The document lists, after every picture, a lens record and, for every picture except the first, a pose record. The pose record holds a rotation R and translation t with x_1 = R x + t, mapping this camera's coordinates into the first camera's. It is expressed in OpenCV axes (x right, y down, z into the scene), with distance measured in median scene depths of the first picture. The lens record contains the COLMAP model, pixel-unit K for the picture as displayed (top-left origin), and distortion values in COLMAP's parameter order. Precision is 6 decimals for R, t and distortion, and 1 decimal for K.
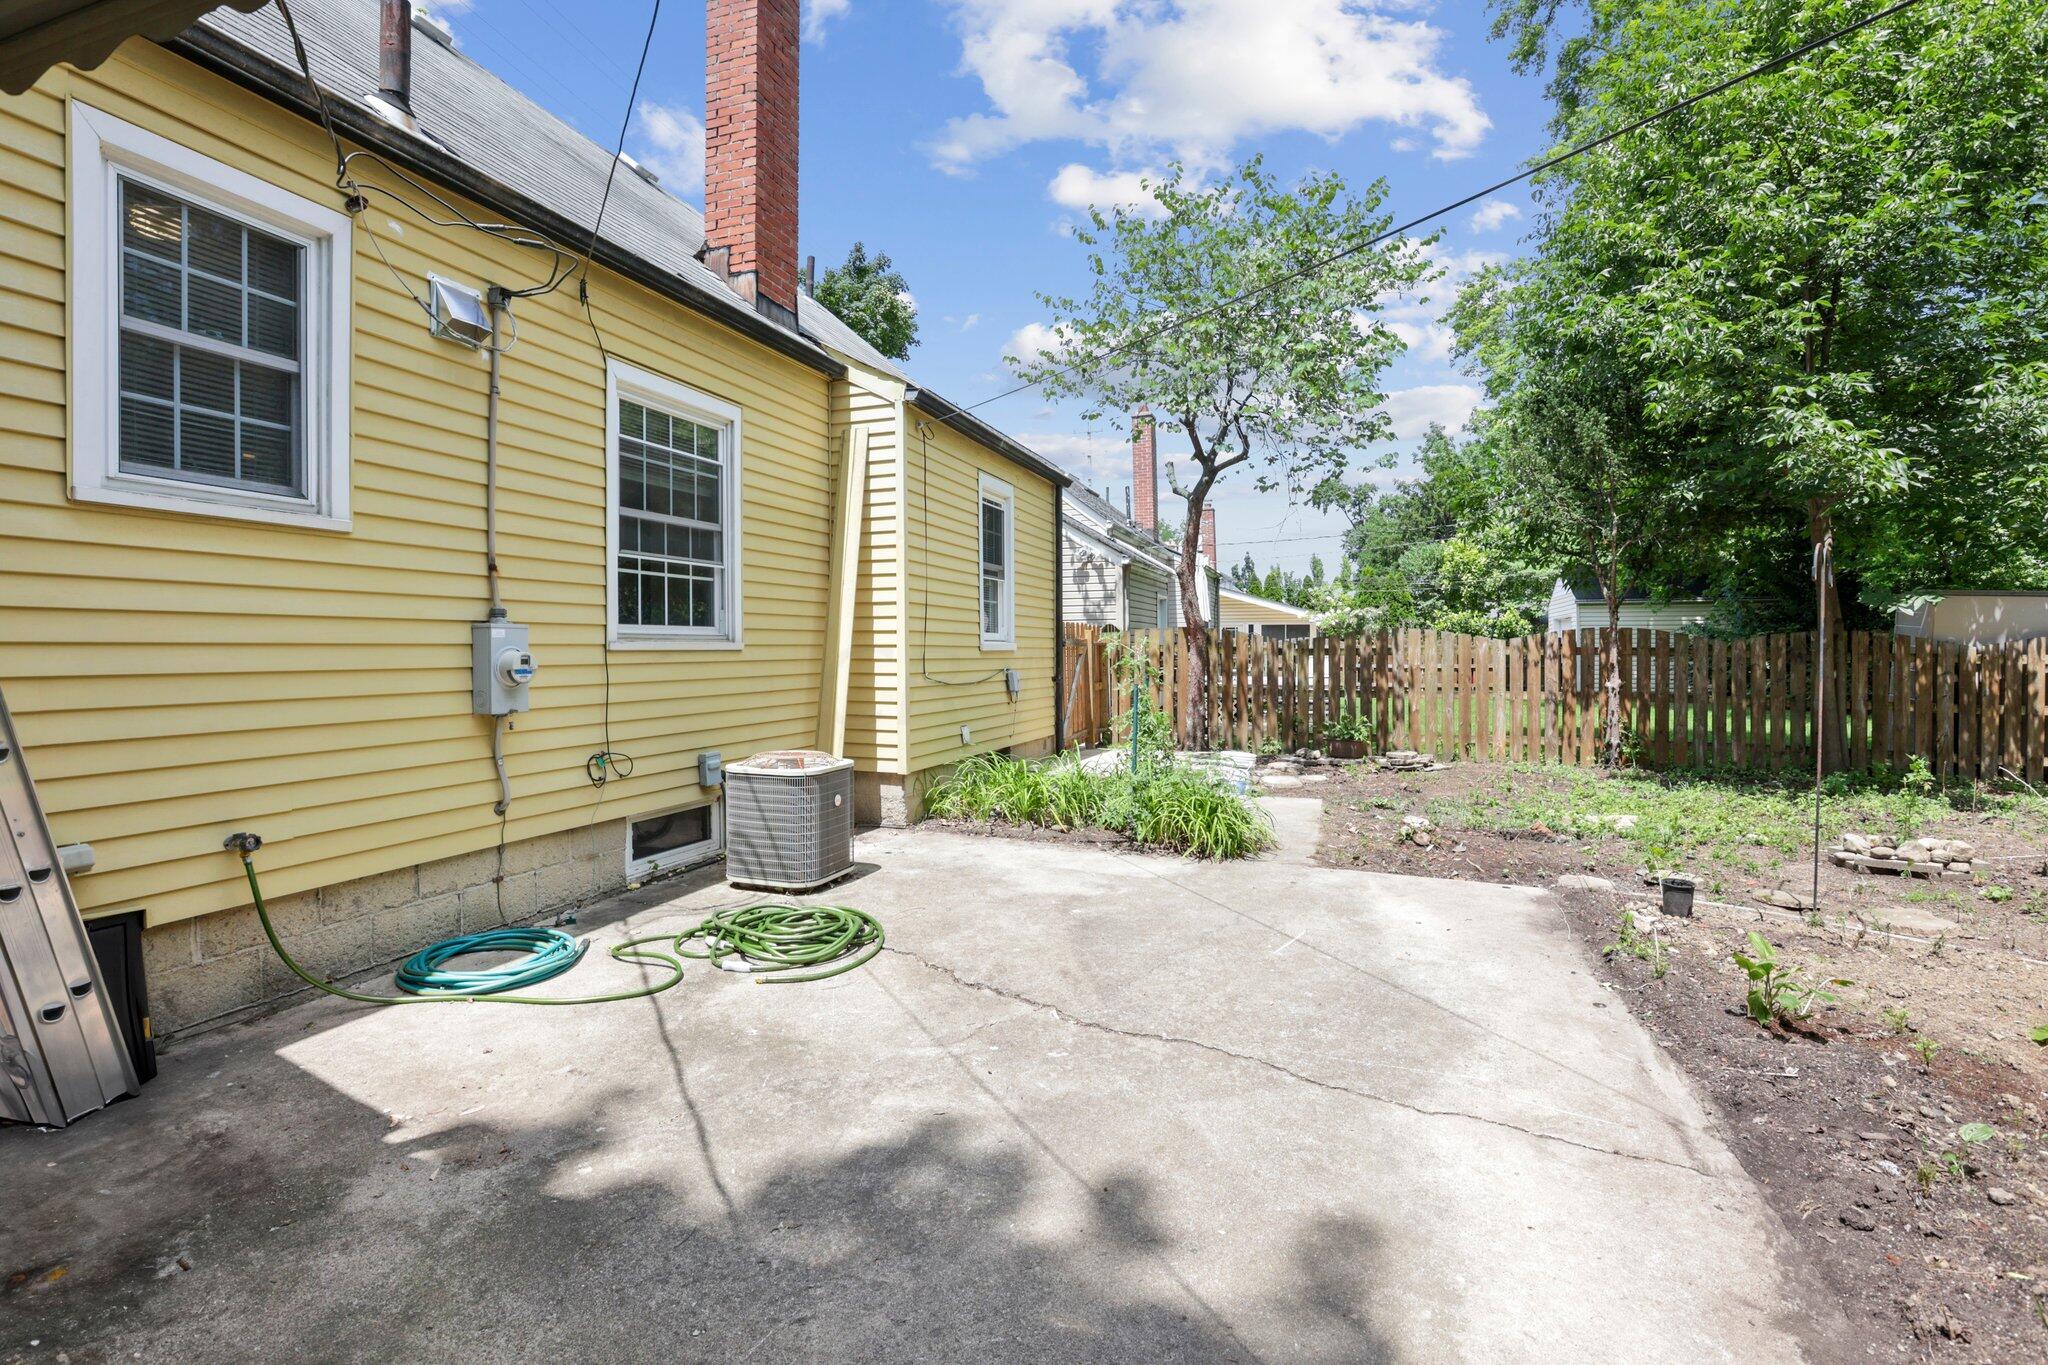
lens RADIAL K [[957.2, 0, 1032.8], [0, 957.2, 653.7], [0, 0, 1]] dist [-0.006006, -0.000256]
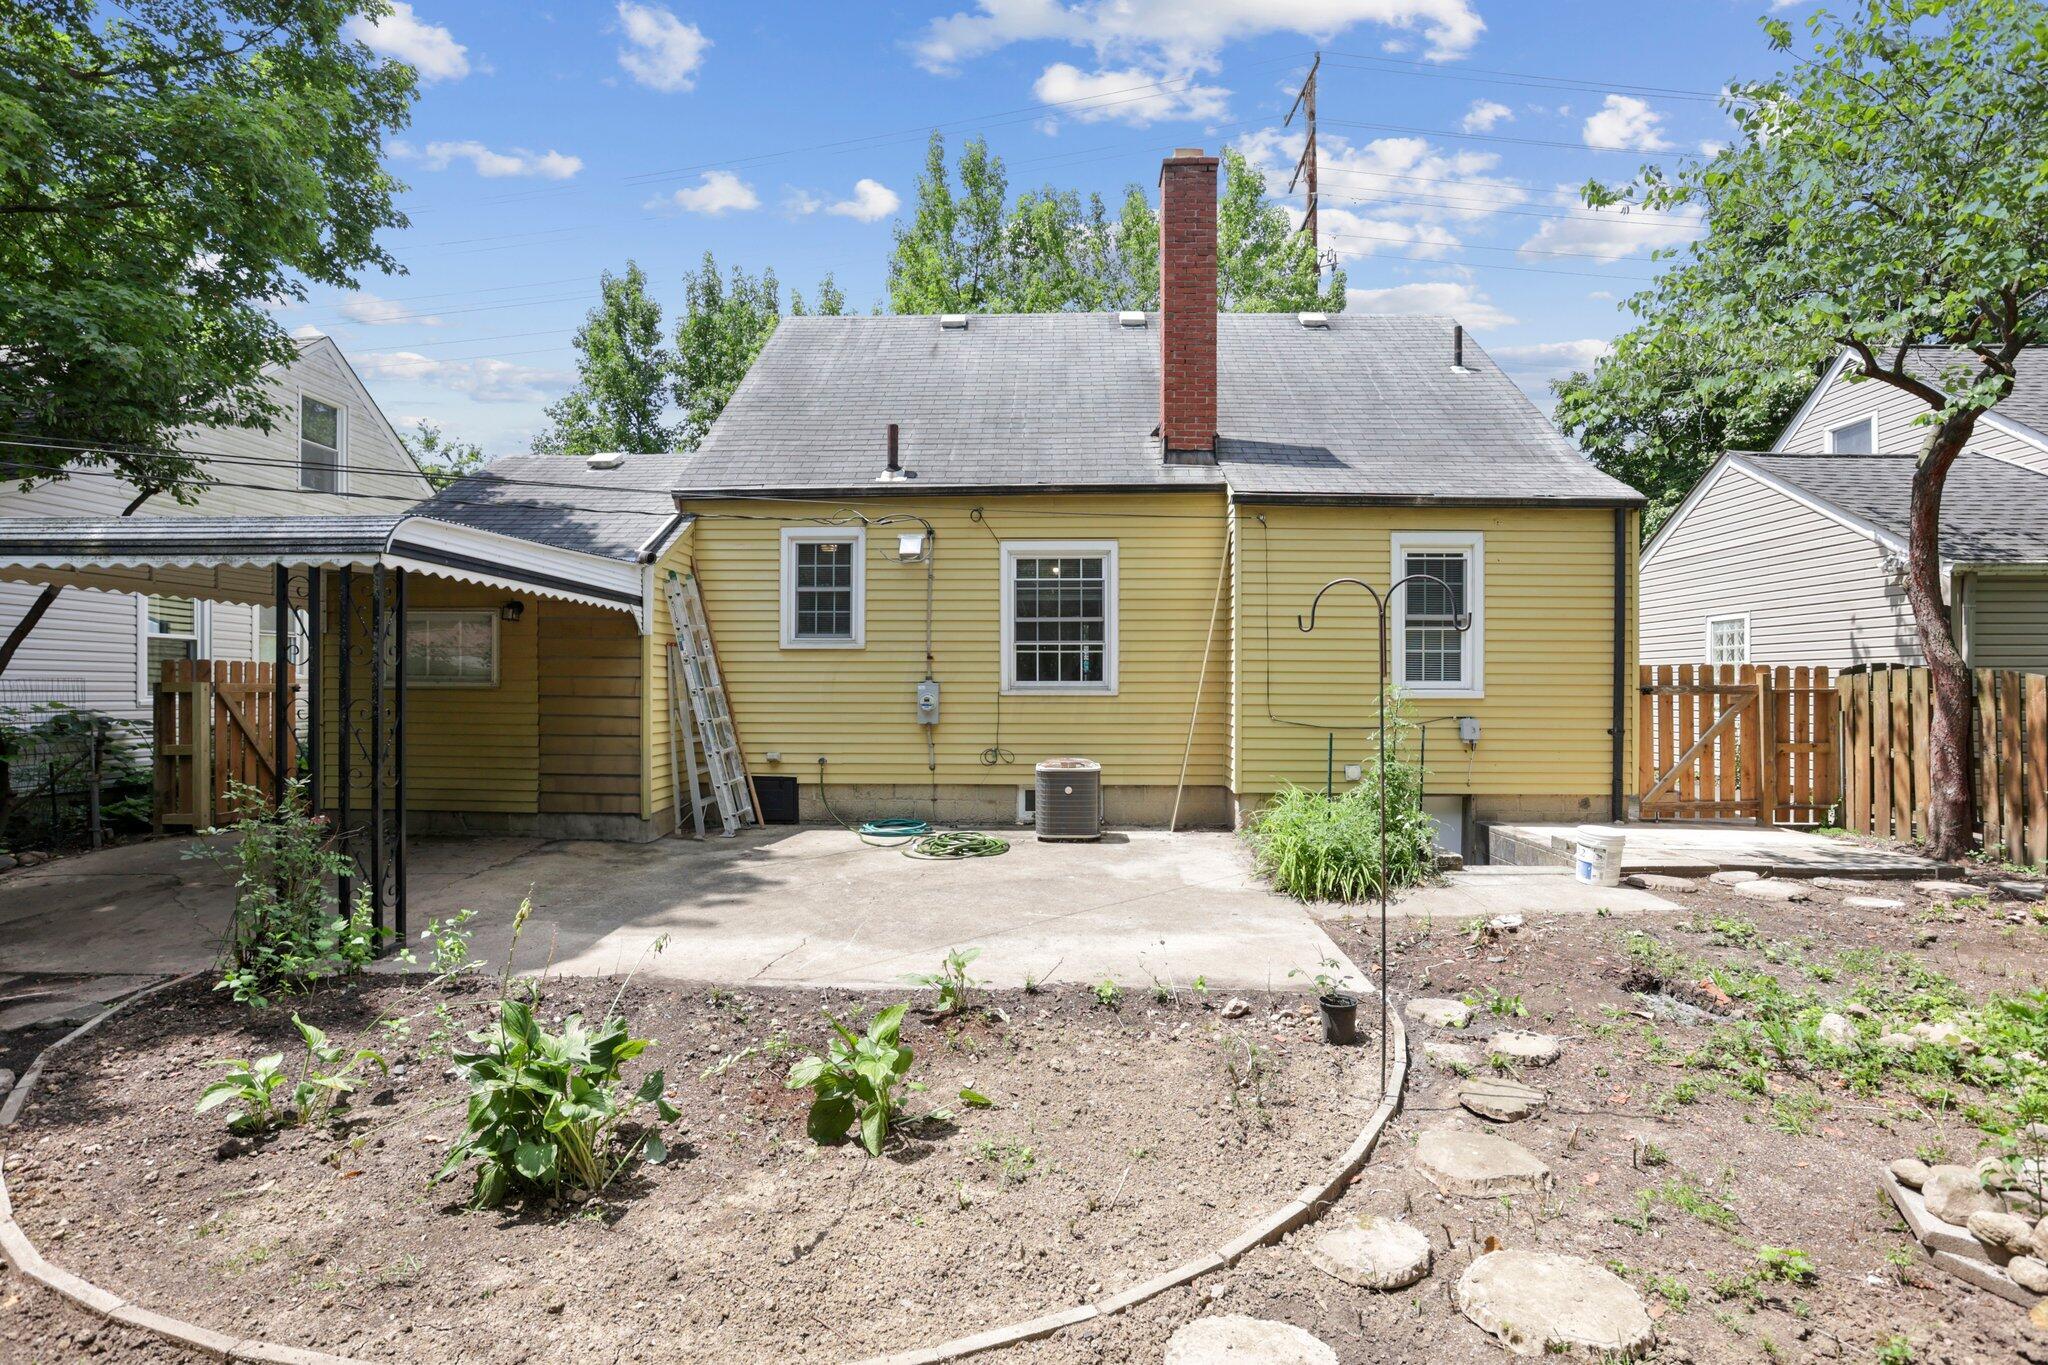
lens RADIAL K [[941.7, 0, 1020.0], [0, 941.7, 689.7], [0, 0, 1]] dist [-0.000763, -0.000140]
pose [[0.276974, -0.001458, -0.960876, 1.578380], [-0.008619, 0.999955, -0.004002, -0.008666], [0.960839, 0.009391, 0.276949, 0.598525]]
